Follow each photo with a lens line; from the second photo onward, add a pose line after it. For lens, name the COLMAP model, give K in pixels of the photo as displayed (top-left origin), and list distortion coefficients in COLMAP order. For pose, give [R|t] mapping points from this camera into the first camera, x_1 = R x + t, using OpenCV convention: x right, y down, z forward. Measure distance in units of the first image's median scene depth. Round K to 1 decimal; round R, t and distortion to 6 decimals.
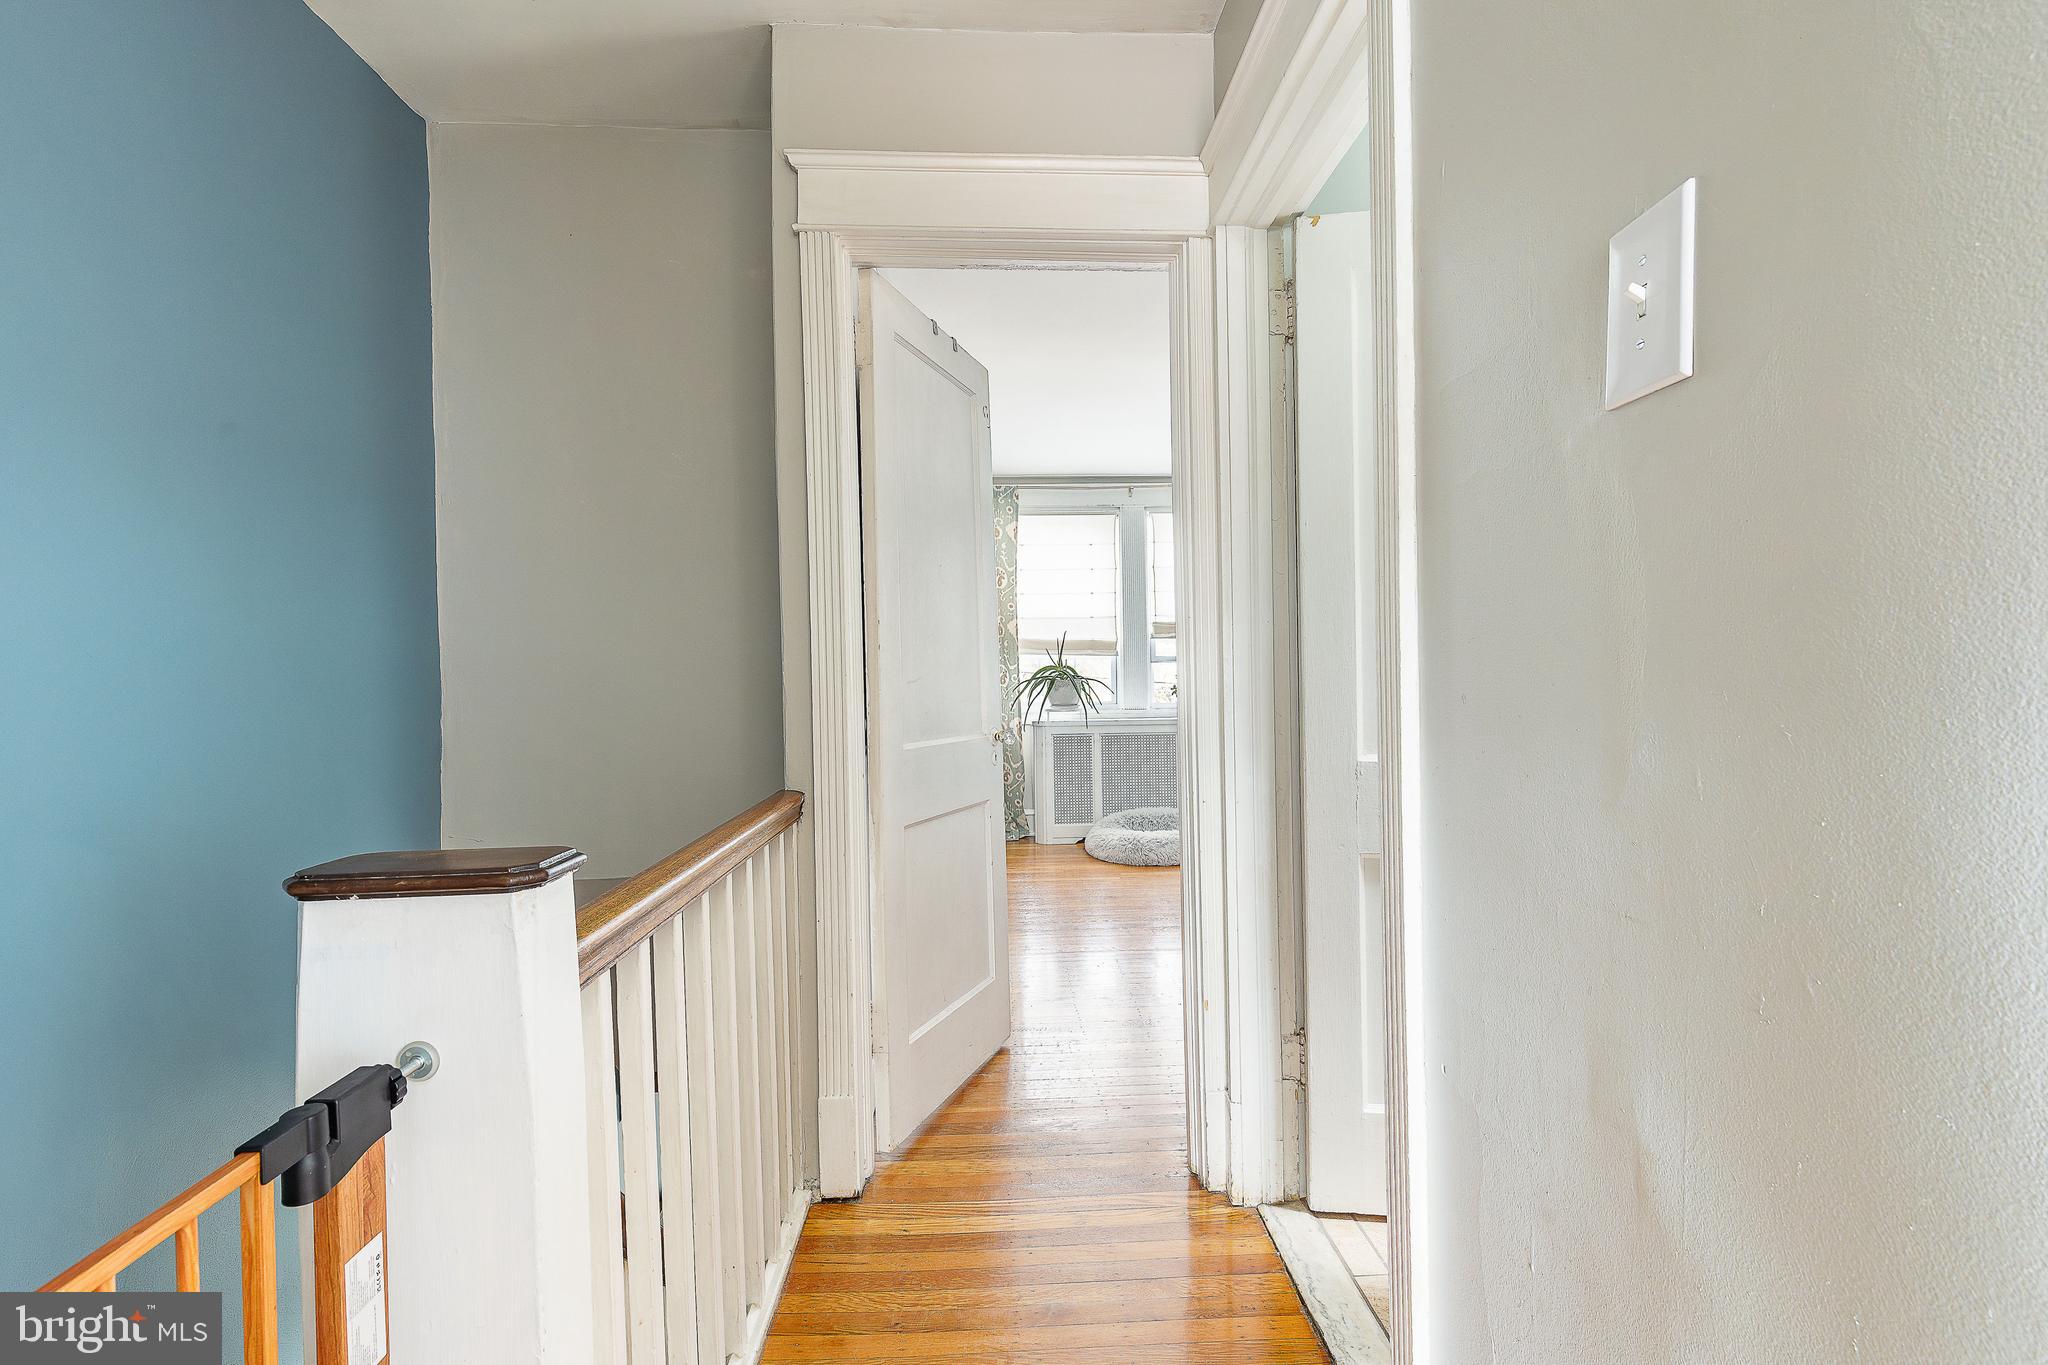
lens RADIAL K [[920.5, 0, 1026.1], [0, 920.5, 690.8], [0, 0, 1]] dist [0.005491, 0.000687]
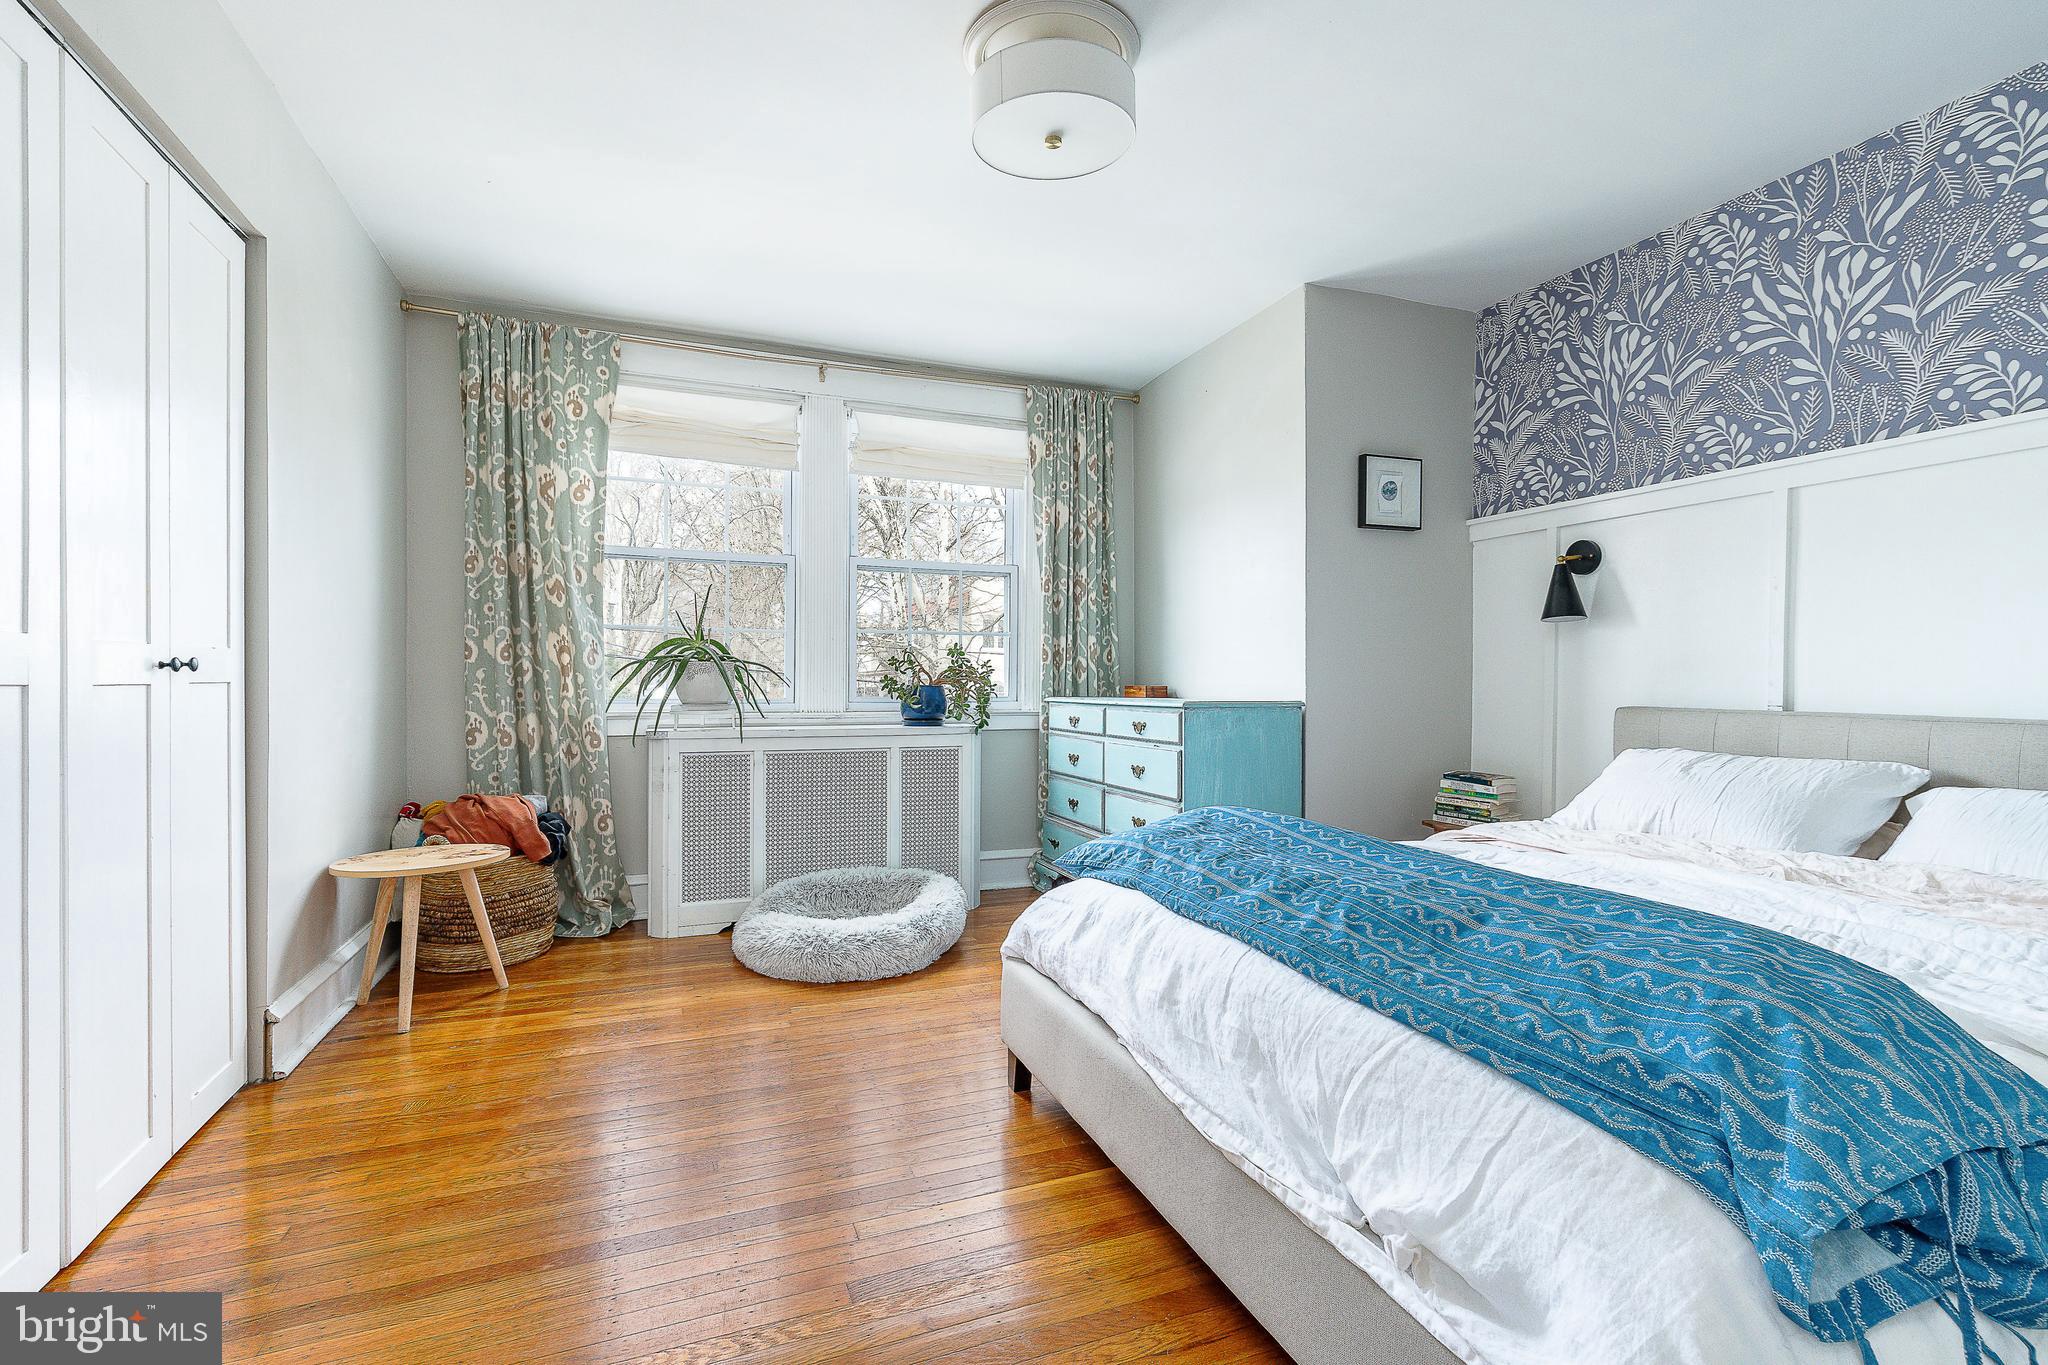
lens RADIAL K [[920.5, 0, 1033.0], [0, 920.5, 691.1], [0, 0, 1]] dist [0.005491, 0.000687]
pose [[0.940521, 0.023237, 0.338940, 0.039960], [-0.025387, 0.999676, 0.001910, 0.000826], [-0.338786, -0.010401, 0.940806, 0.367115]]
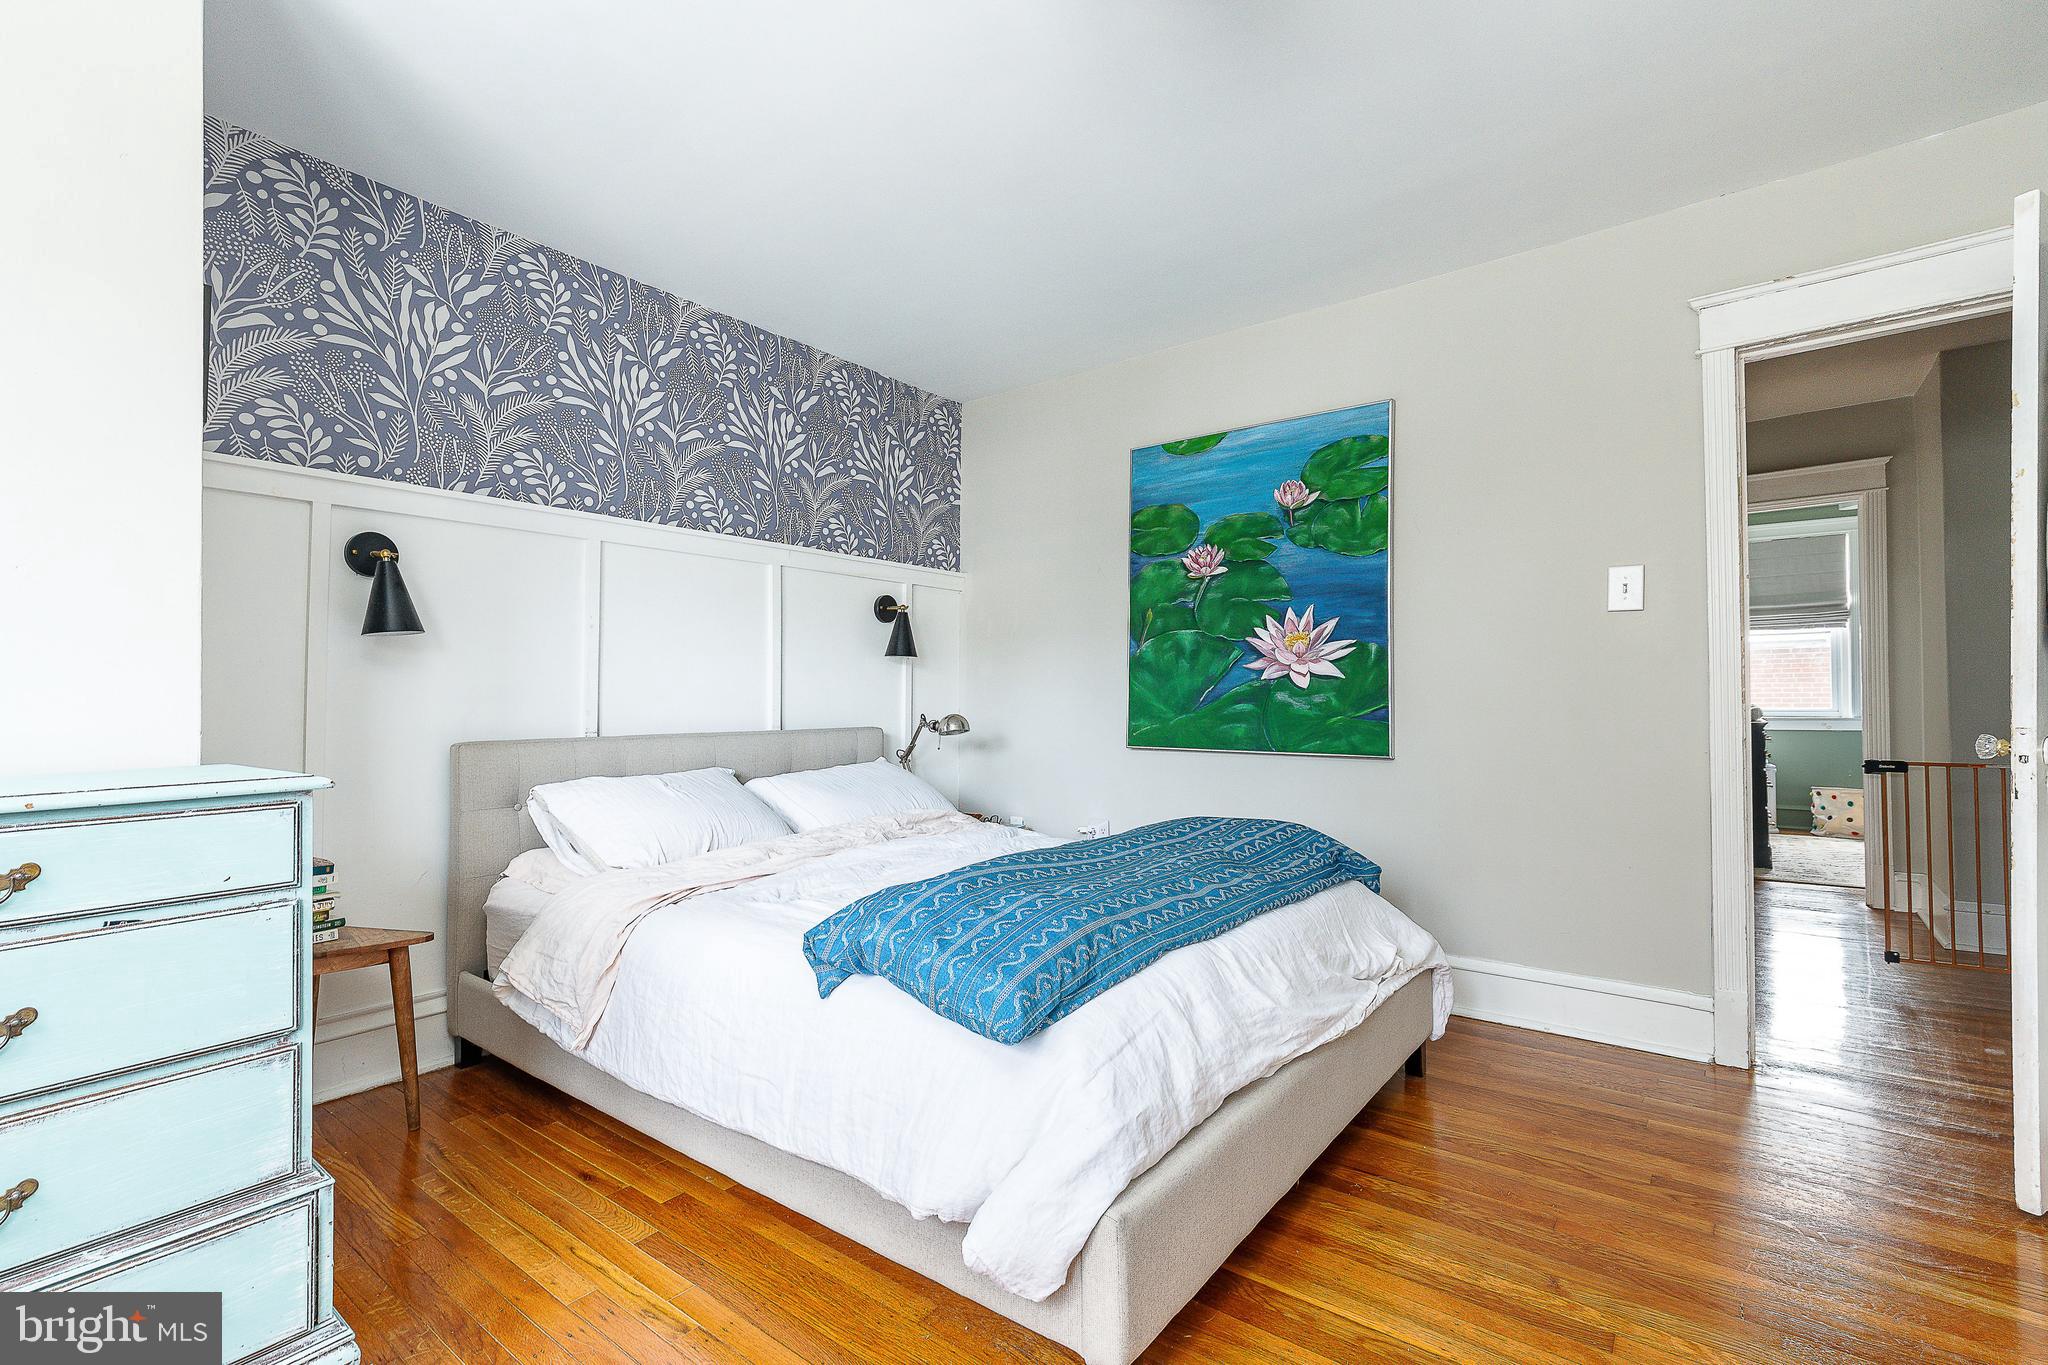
lens RADIAL K [[920.5, 0, 1027.4], [0, 920.5, 667.4], [0, 0, 1]] dist [0.005491, 0.000687]
pose [[-0.772963, 0.041677, 0.633081, 0.028934], [0.021408, 0.998985, -0.039627, -0.018586], [-0.634090, -0.017078, -0.773070, 1.249958]]
